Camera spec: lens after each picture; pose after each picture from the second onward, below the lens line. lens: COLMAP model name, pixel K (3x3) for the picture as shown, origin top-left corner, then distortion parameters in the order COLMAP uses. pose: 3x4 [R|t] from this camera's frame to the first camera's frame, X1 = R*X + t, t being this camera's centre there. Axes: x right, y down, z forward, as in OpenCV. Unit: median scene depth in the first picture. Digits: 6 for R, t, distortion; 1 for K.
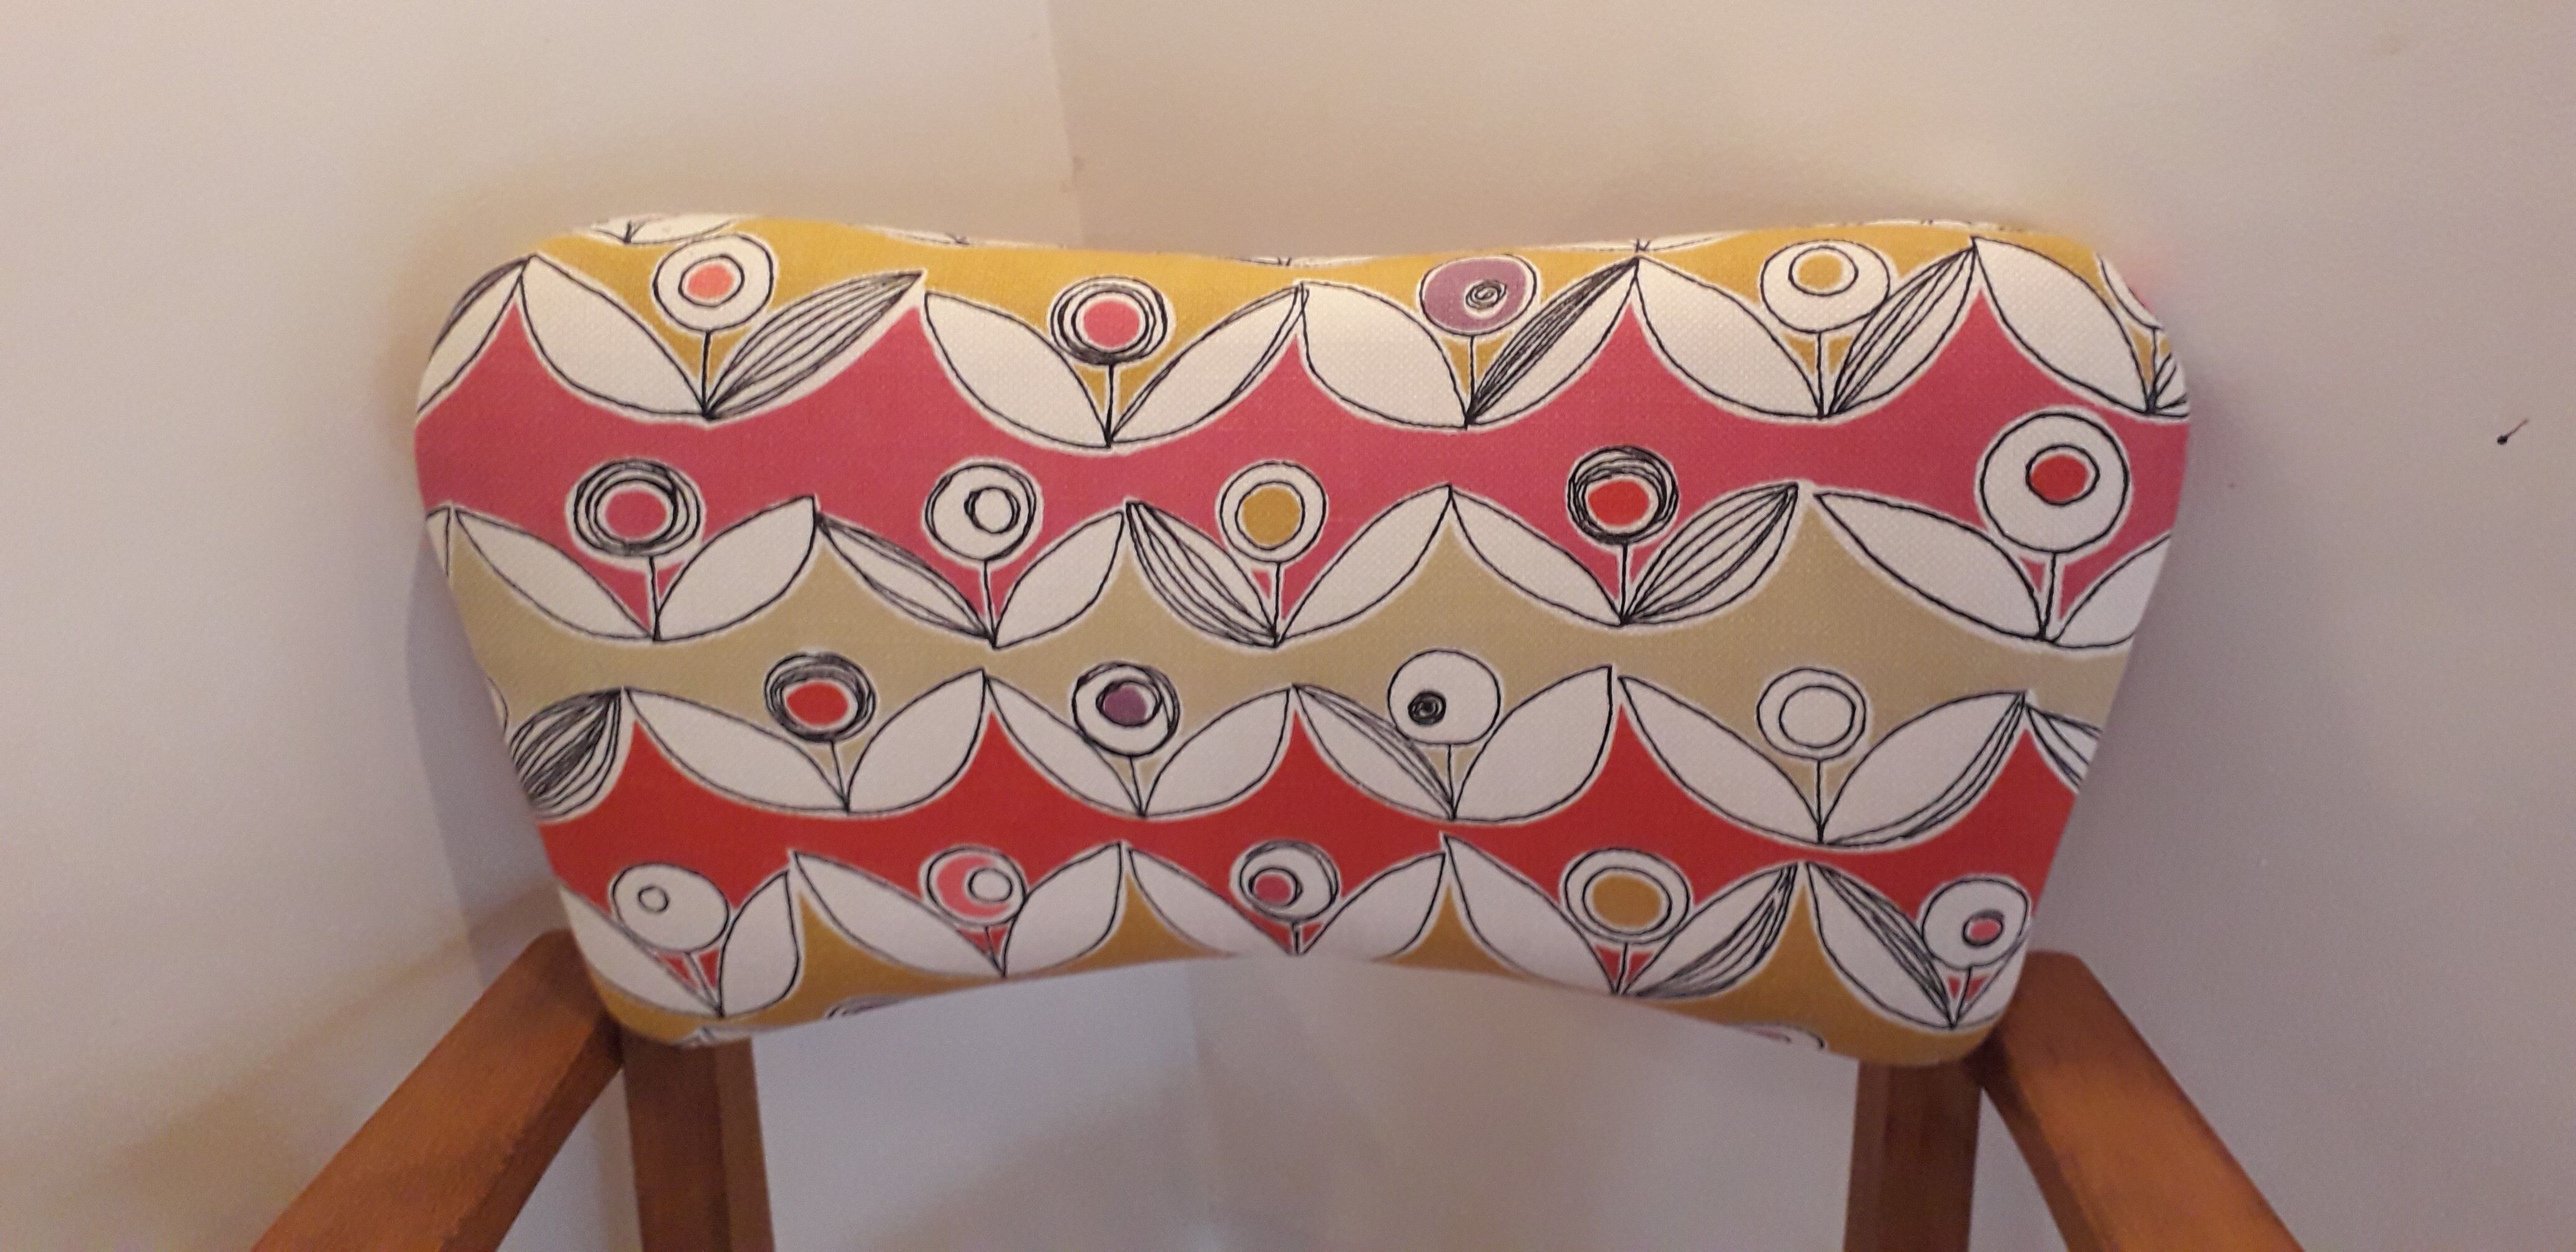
lens RADIAL K [[1908.8, 0, 1351.9], [0, 1908.8, 354.3], [0, 0, 1]] dist [0.028296, -0.004196]
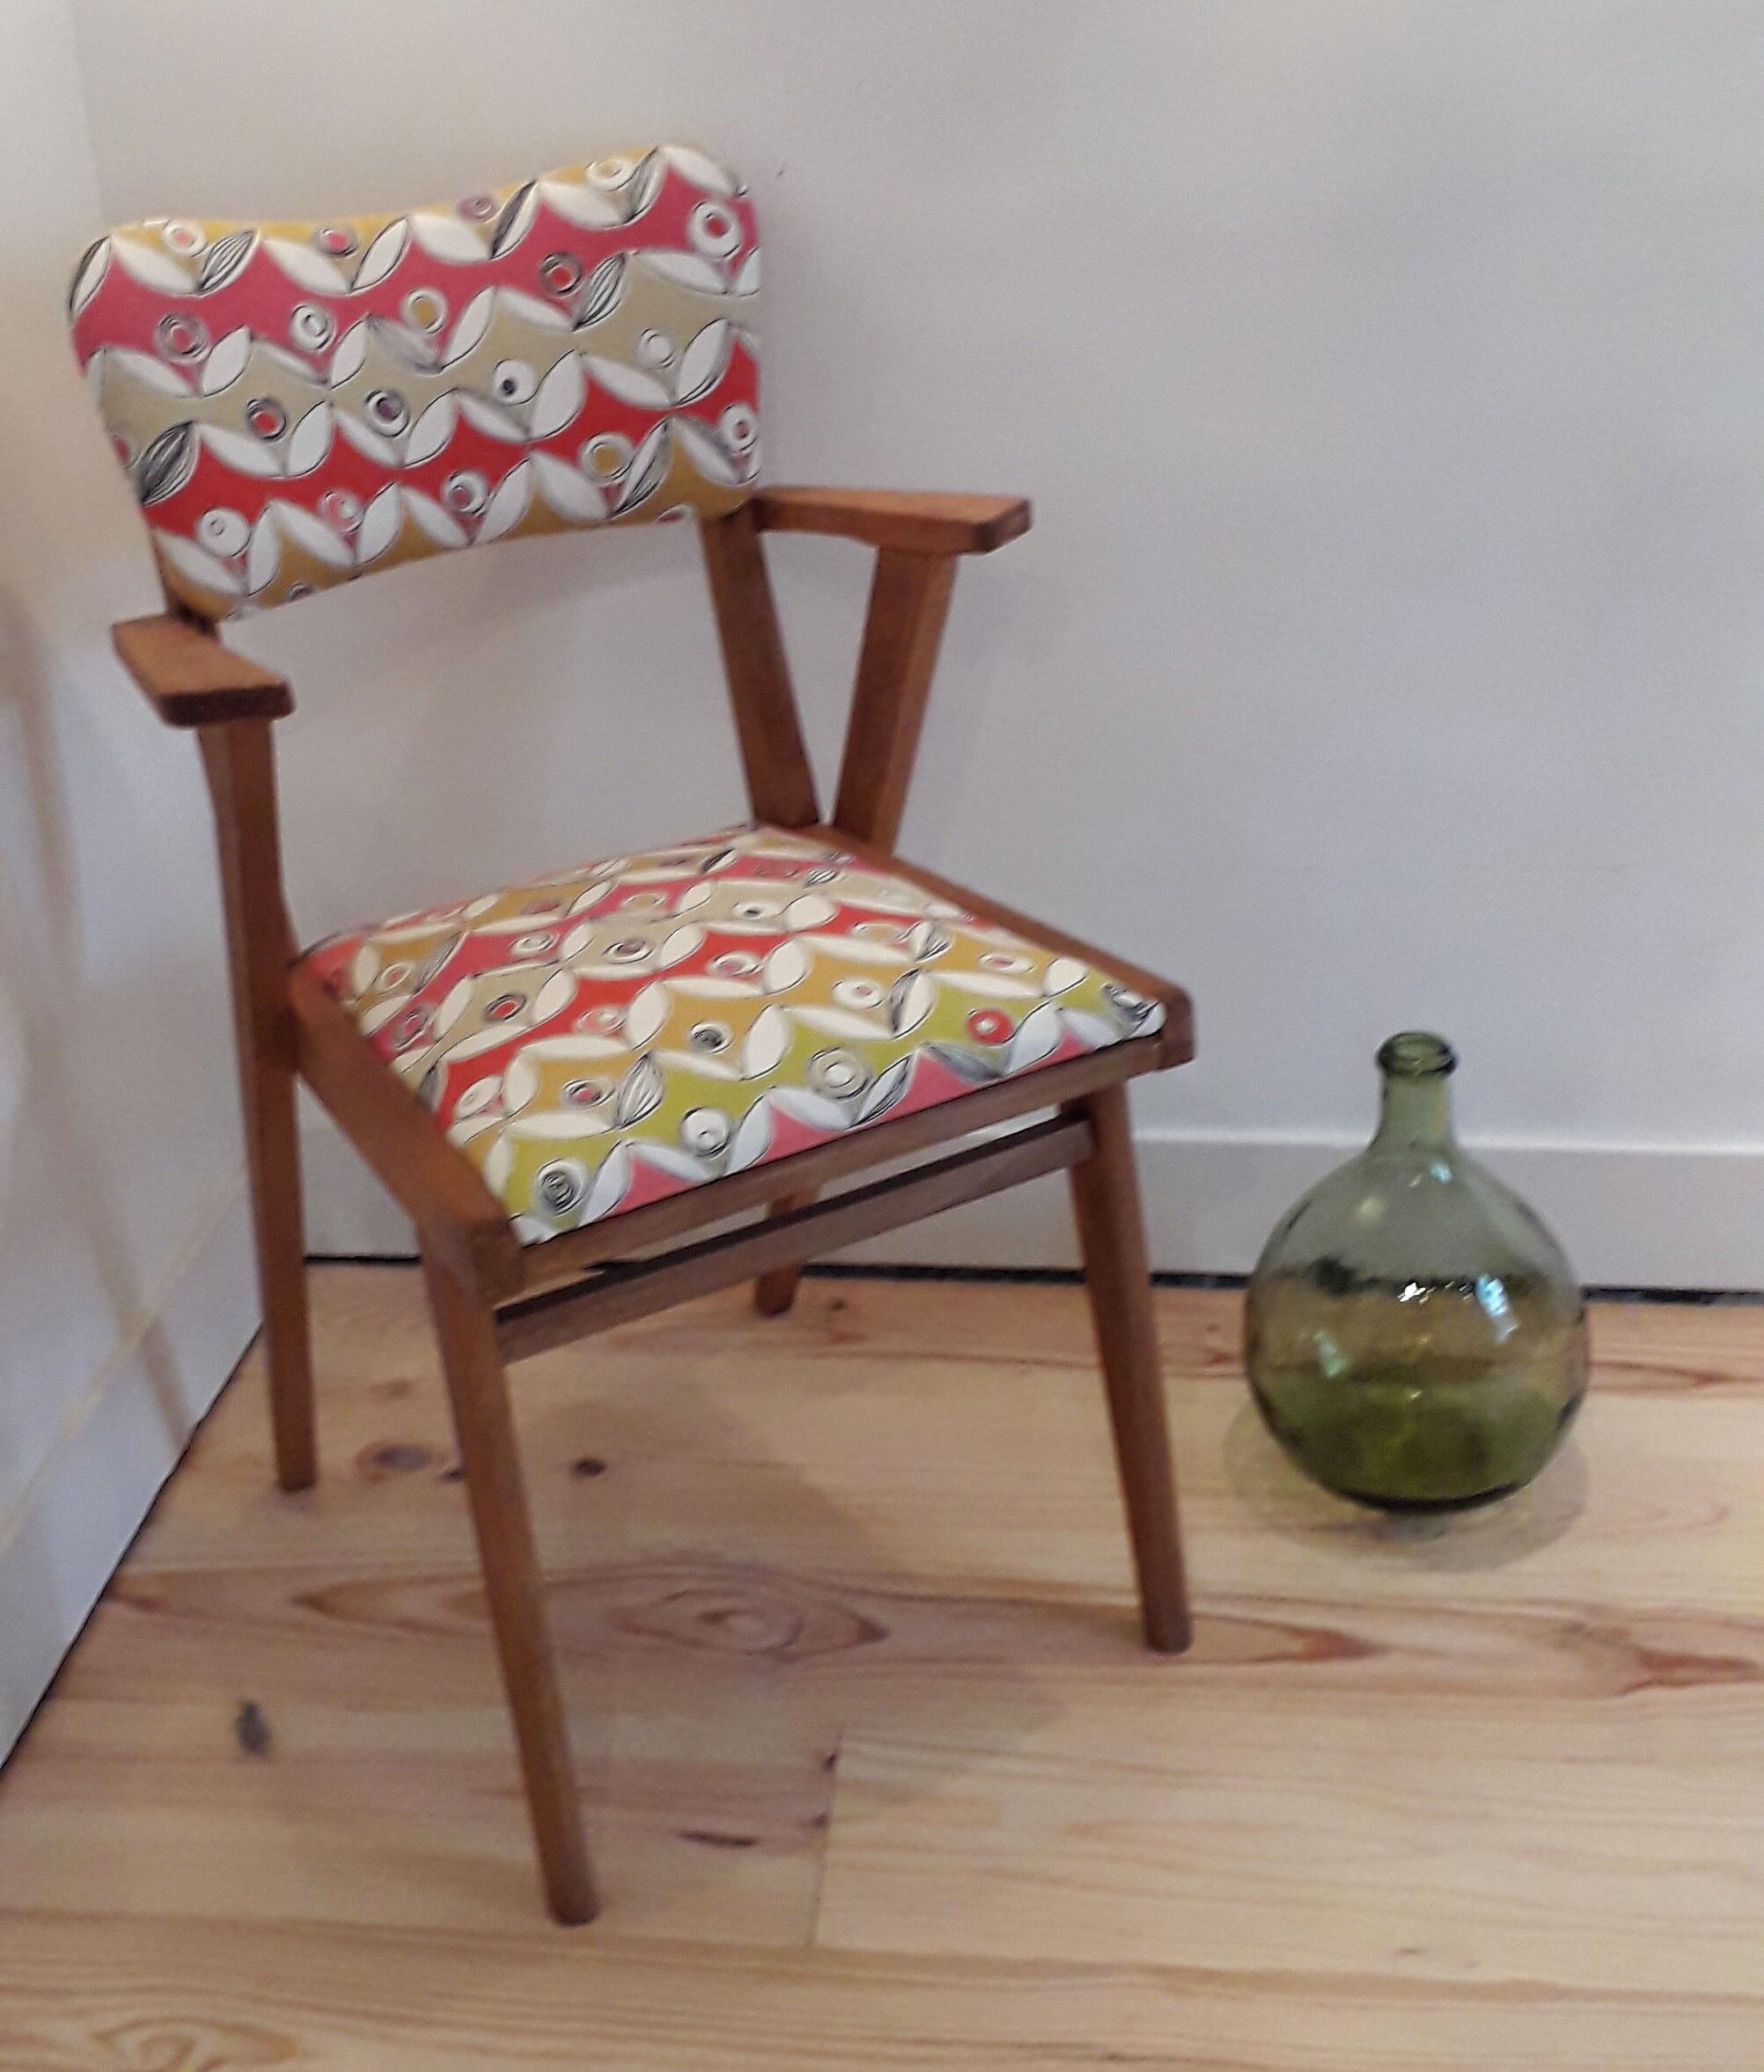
lens RADIAL K [[2954.4, 0, 831.1], [0, 2954.4, 978.5], [0, 0, 1]] dist [0.233289, -1.144525]
pose [[0.838904, -0.255677, 0.480489, -1.574549], [0.313664, 0.948565, -0.042889, 1.160457], [-0.444809, 0.186692, 0.875951, -2.236598]]
